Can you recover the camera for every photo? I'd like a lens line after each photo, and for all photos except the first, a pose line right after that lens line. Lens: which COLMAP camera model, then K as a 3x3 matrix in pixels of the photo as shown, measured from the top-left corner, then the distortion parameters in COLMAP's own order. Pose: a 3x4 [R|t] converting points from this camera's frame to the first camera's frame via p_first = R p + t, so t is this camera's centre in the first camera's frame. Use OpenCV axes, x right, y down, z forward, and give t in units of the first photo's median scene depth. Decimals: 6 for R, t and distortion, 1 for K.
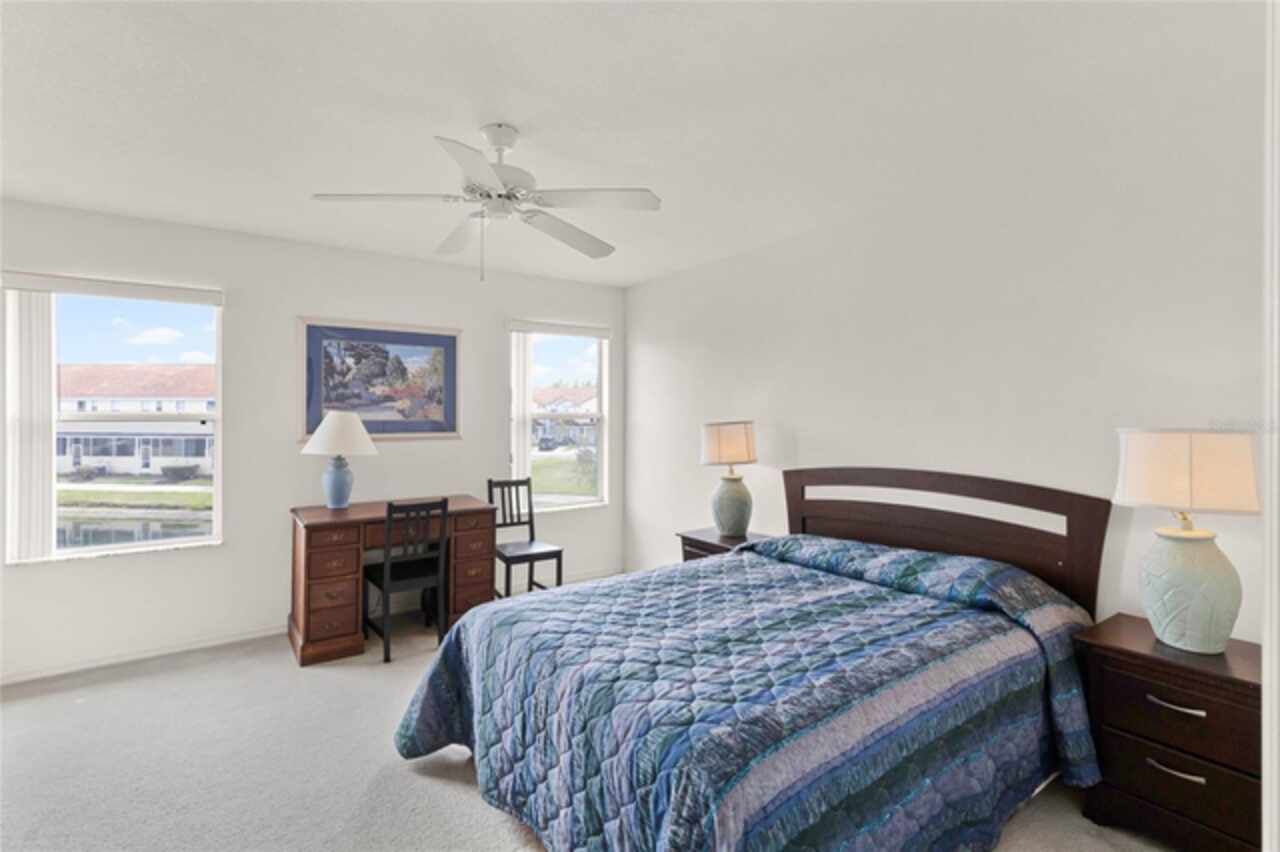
lens RADIAL K [[584.2, 0, 646.8], [0, 584.2, 417.9], [0, 0, 1]] dist [0.004329, 0.000535]
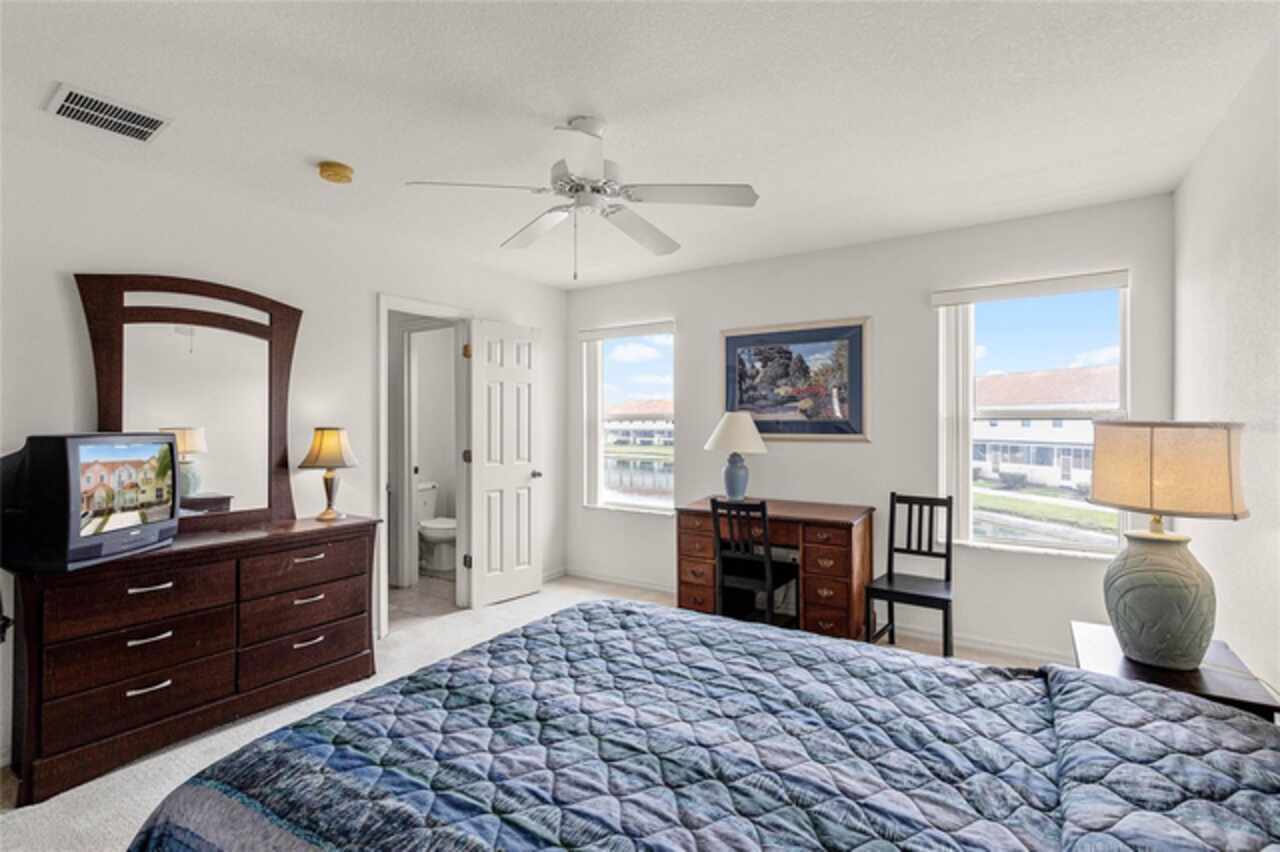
lens RADIAL K [[584.2, 0, 643.1], [0, 584.2, 423.1], [0, 0, 1]] dist [0.004329, 0.000535]
pose [[0.376418, 0.000014, -0.926450, 0.397770], [-0.001938, 0.999998, -0.000773, 0.009934], [0.926448, 0.002086, 0.376417, 0.398552]]
